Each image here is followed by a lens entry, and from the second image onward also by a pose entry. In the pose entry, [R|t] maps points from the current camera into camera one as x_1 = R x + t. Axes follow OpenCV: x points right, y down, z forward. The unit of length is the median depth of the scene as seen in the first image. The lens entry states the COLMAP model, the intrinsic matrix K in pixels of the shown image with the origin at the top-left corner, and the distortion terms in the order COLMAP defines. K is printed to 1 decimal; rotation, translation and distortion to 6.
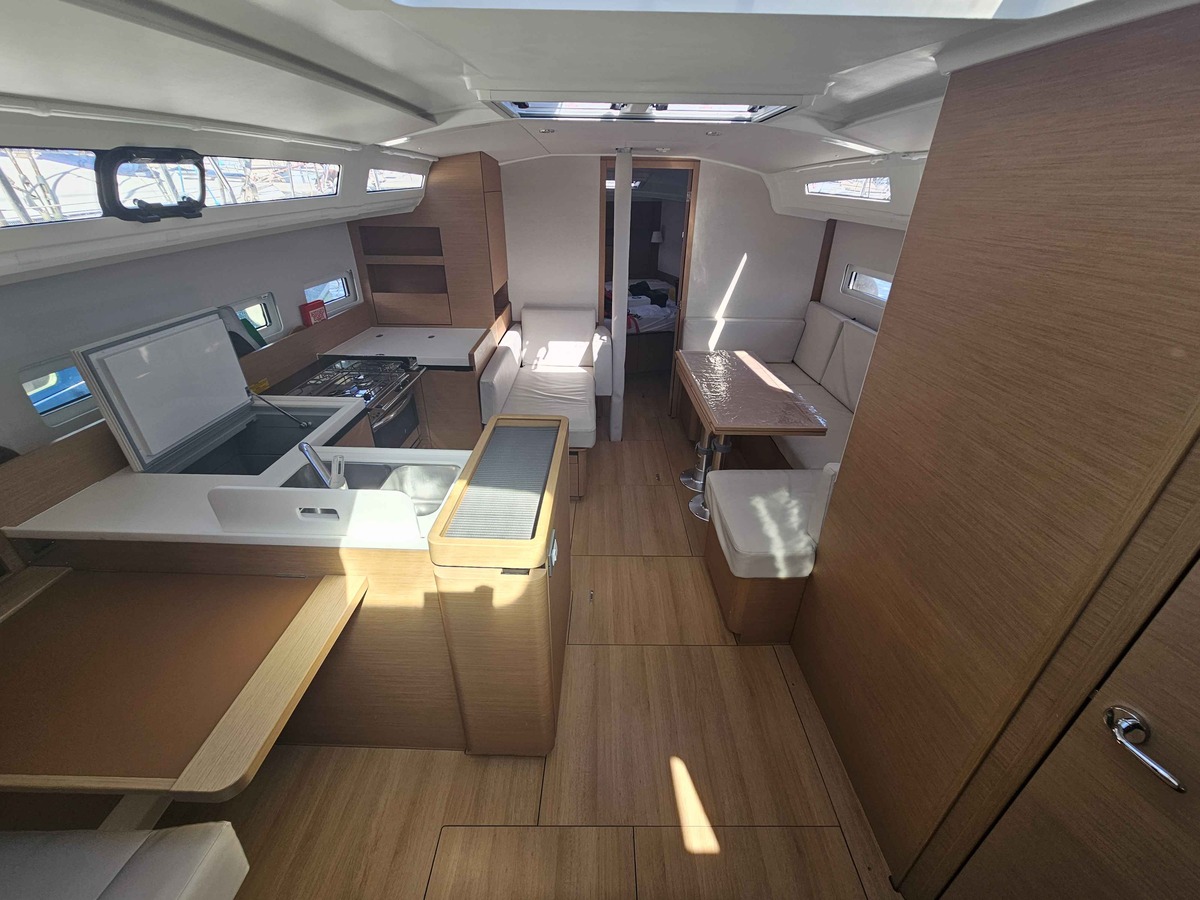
lens RADIAL K [[493.6, 0, 602.8], [0, 493.6, 449.2], [0, 0, 1]] dist [-0.000053, -0.000288]
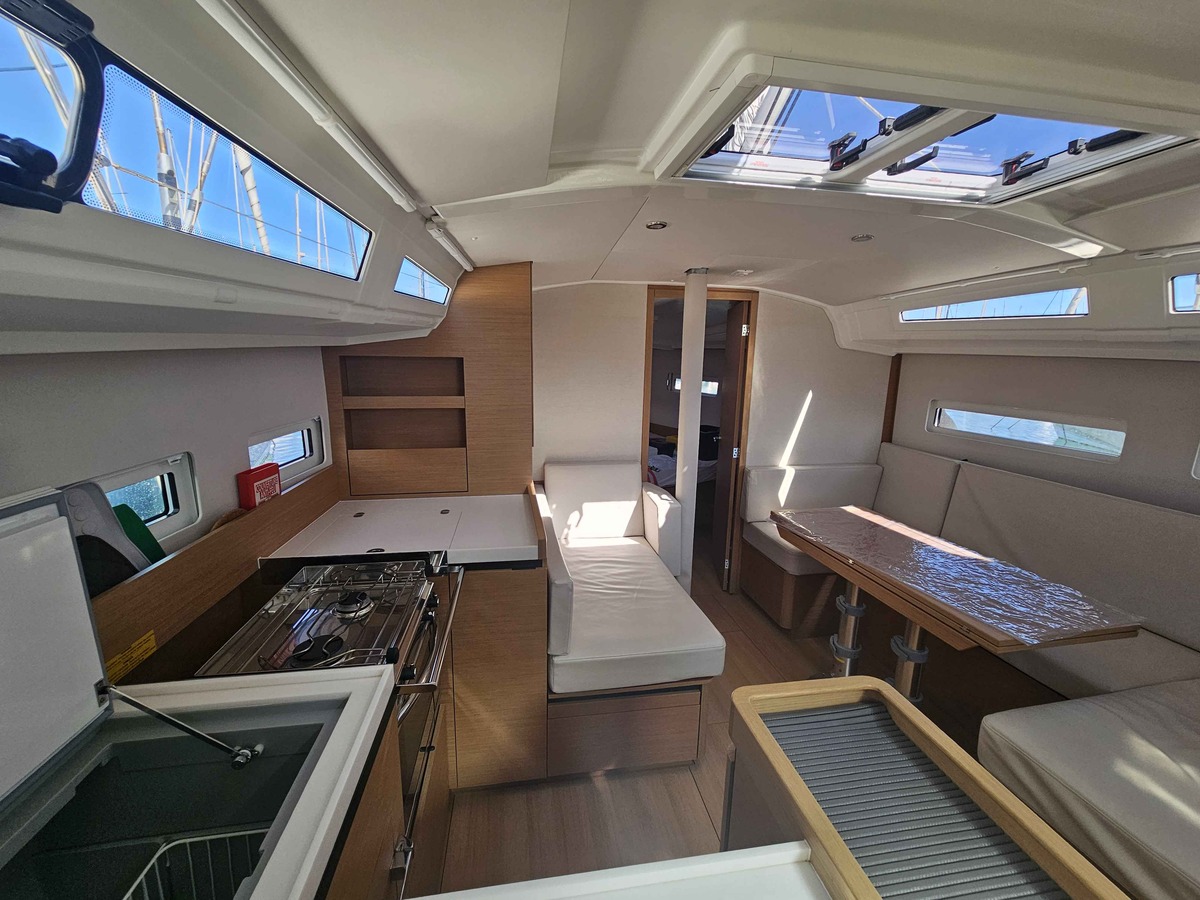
lens RADIAL K [[493.6, 0, 602.8], [0, 493.6, 449.2], [0, 0, 1]] dist [-0.000053, -0.000288]
pose [[0.982789, -0.035559, 0.181280, -0.303413], [0.087921, 0.953069, -0.289706, -0.117909], [-0.162471, 0.300658, 0.939792, 0.393756]]
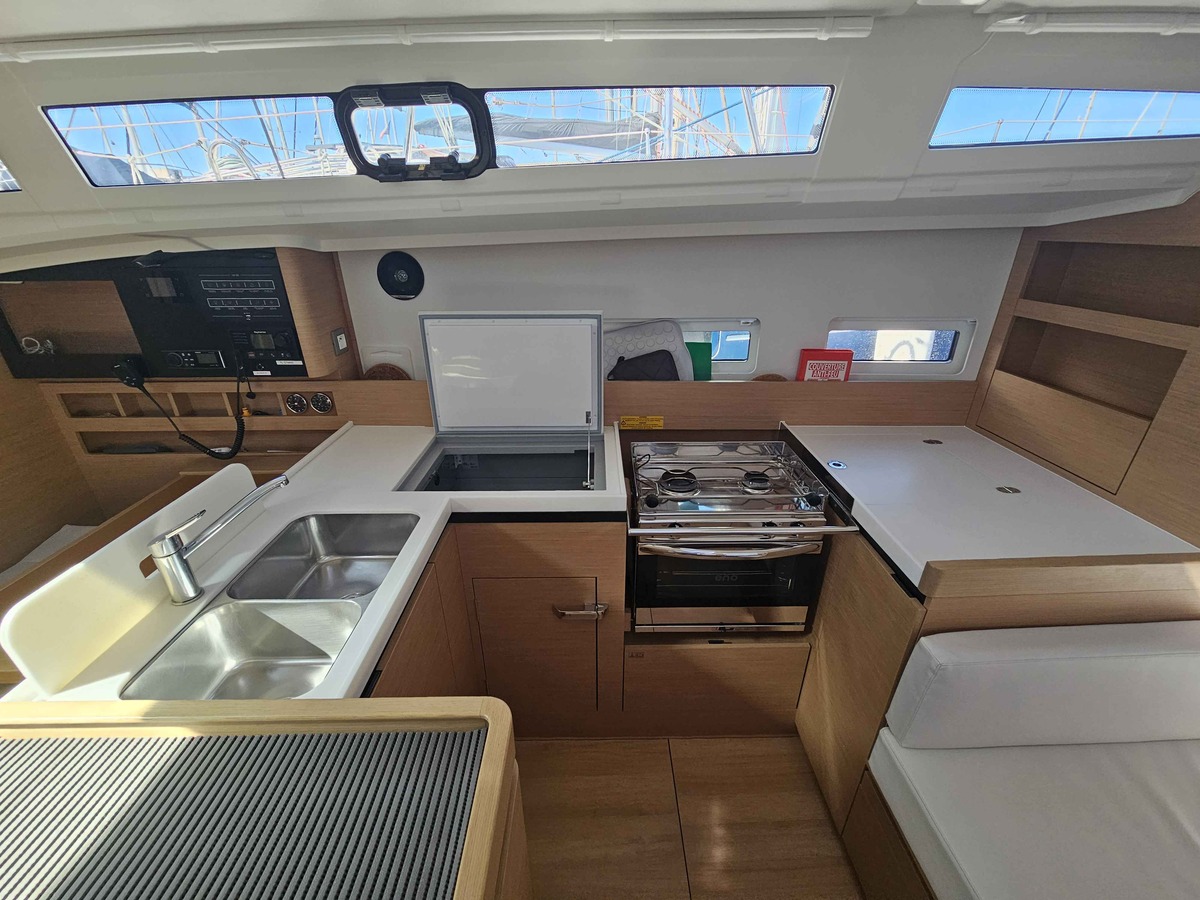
lens RADIAL K [[493.6, 0, 602.8], [0, 493.6, 449.2], [0, 0, 1]] dist [-0.000053, -0.000288]
pose [[0.030356, 0.397375, -0.917154, 0.029314], [-0.470184, 0.815396, 0.337723, -0.276628], [0.882046, 0.420979, 0.211592, 0.679750]]
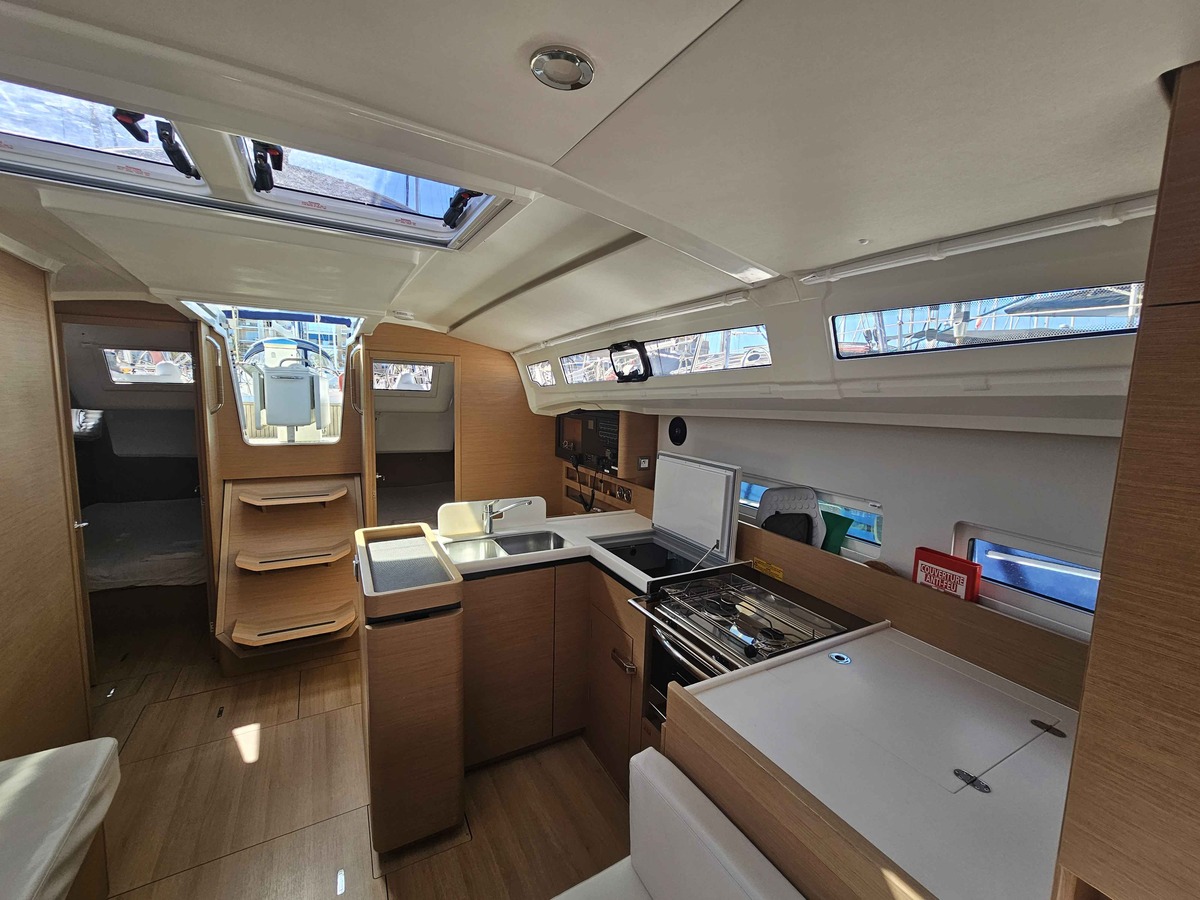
lens RADIAL K [[493.6, 0, 602.8], [0, 493.6, 449.2], [0, 0, 1]] dist [-0.000053, -0.000288]
pose [[-0.869406, 0.018539, -0.493750, -0.006509], [-0.269754, 0.819415, 0.505758, -0.569672], [0.413962, 0.572900, -0.707404, 1.177782]]
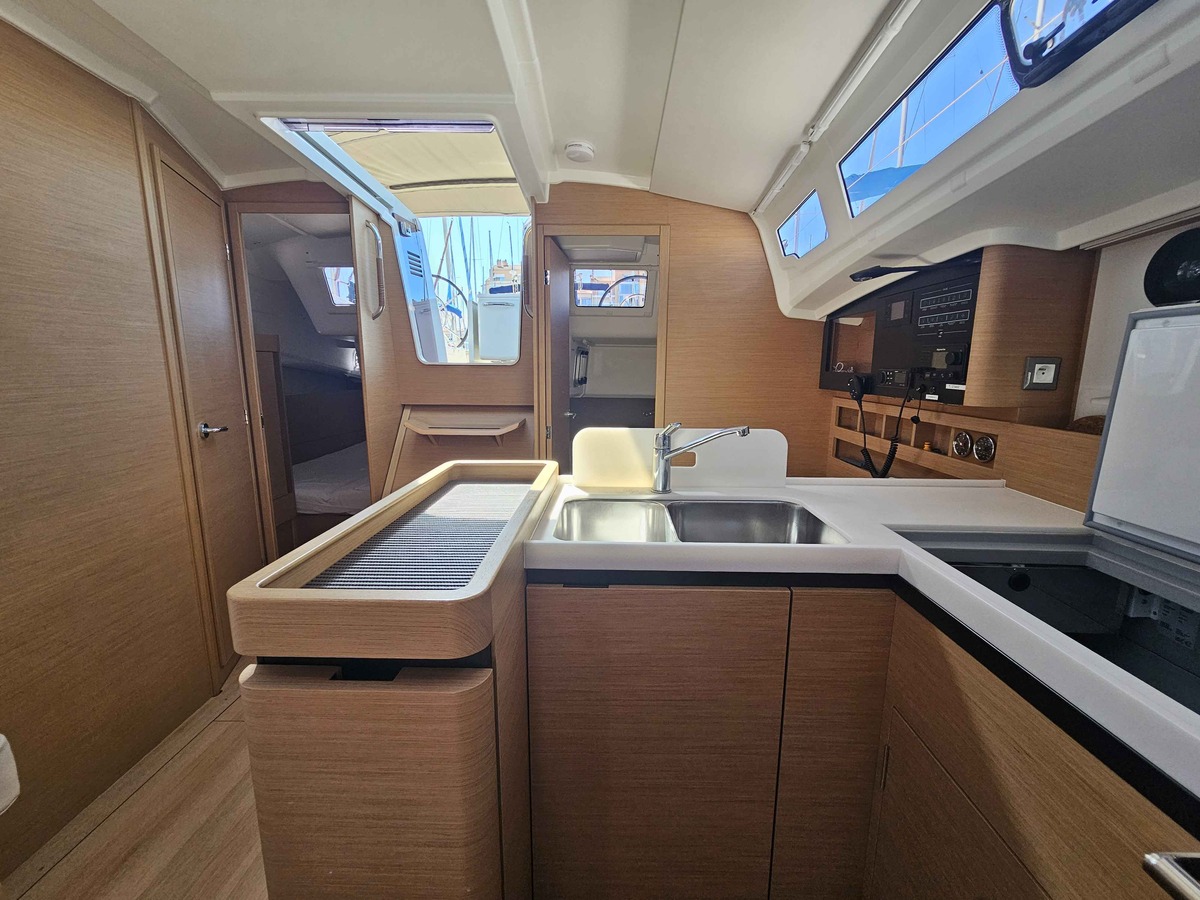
lens RADIAL K [[493.6, 0, 602.8], [0, 493.6, 449.2], [0, 0, 1]] dist [-0.000053, -0.000288]
pose [[-0.999773, -0.021302, -0.000335, -0.215678], [-0.016988, 0.787578, 0.615981, -0.235724], [-0.012858, 0.615847, -0.787761, 0.871246]]
